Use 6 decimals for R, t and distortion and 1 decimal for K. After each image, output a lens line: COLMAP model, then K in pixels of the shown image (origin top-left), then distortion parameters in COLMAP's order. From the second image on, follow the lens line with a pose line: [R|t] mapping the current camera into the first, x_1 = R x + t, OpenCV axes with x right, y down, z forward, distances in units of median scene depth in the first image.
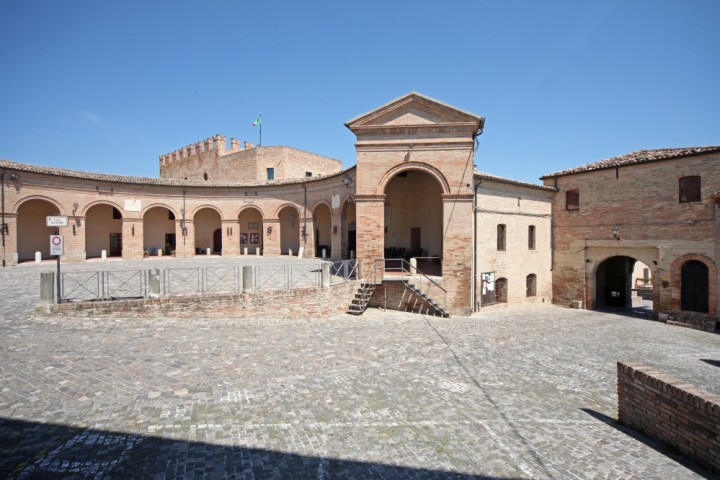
lens RADIAL K [[345.6, 0, 364.0], [0, 345.6, 240.5], [0, 0, 1]] dist [-0.003252, 0.000078]
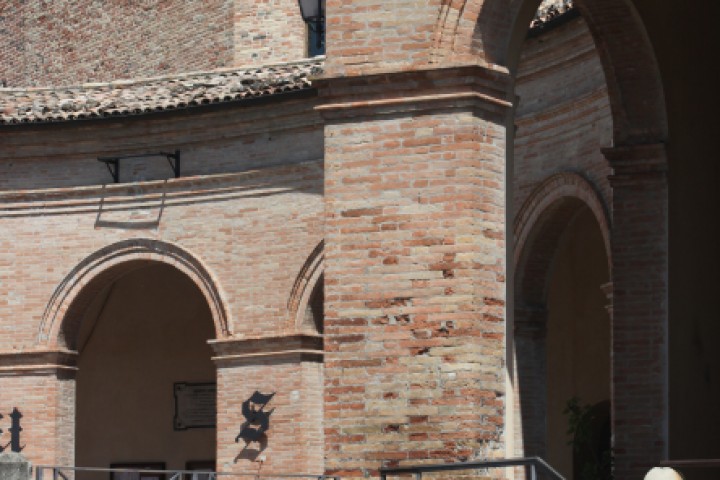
lens RADIAL K [[3307.9, 0, 360.0], [0, 3307.9, 240.0], [0, 0, 1]] dist [0.025072, -1.587556]
pose [[0.916062, -0.045388, -0.398460, 0.387487], [-0.006415, 0.991789, -0.127722, 0.088842], [0.400985, 0.119557, 0.908249, -0.240935]]
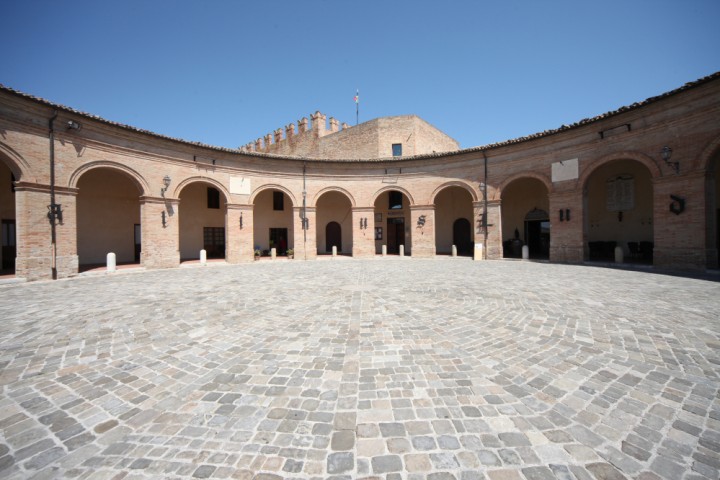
lens RADIAL K [[286.5, 0, 360.0], [0, 286.5, 240.0], [0, 0, 1]] dist [-0.007932, 0.000109]
pose [[0.999129, -0.008318, -0.040902, -0.506068], [0.008087, 0.999950, -0.005825, 0.017124], [0.040949, 0.005489, 0.999146, 0.537476]]
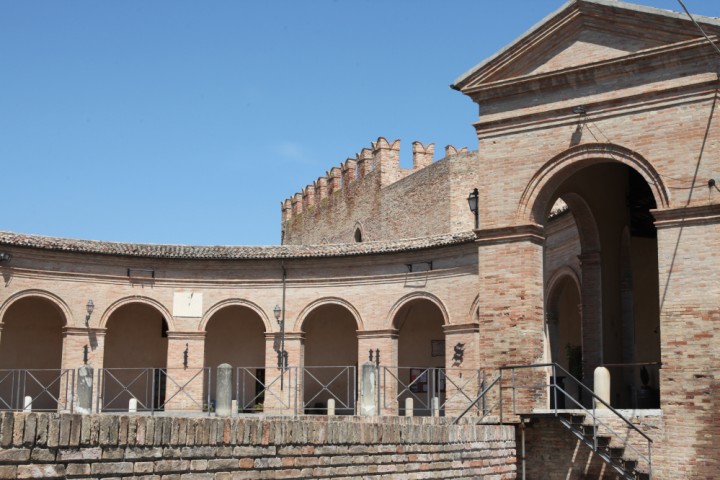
lens RADIAL K [[1082.9, 0, 360.0], [0, 1082.9, 240.0], [0, 0, 1]] dist [-0.021920, 0.172860]
pose [[0.858692, -0.077282, -0.506631, 0.367878], [-0.016250, 0.983962, -0.177637, 0.089077], [0.512234, 0.160768, 0.843665, -0.185190]]
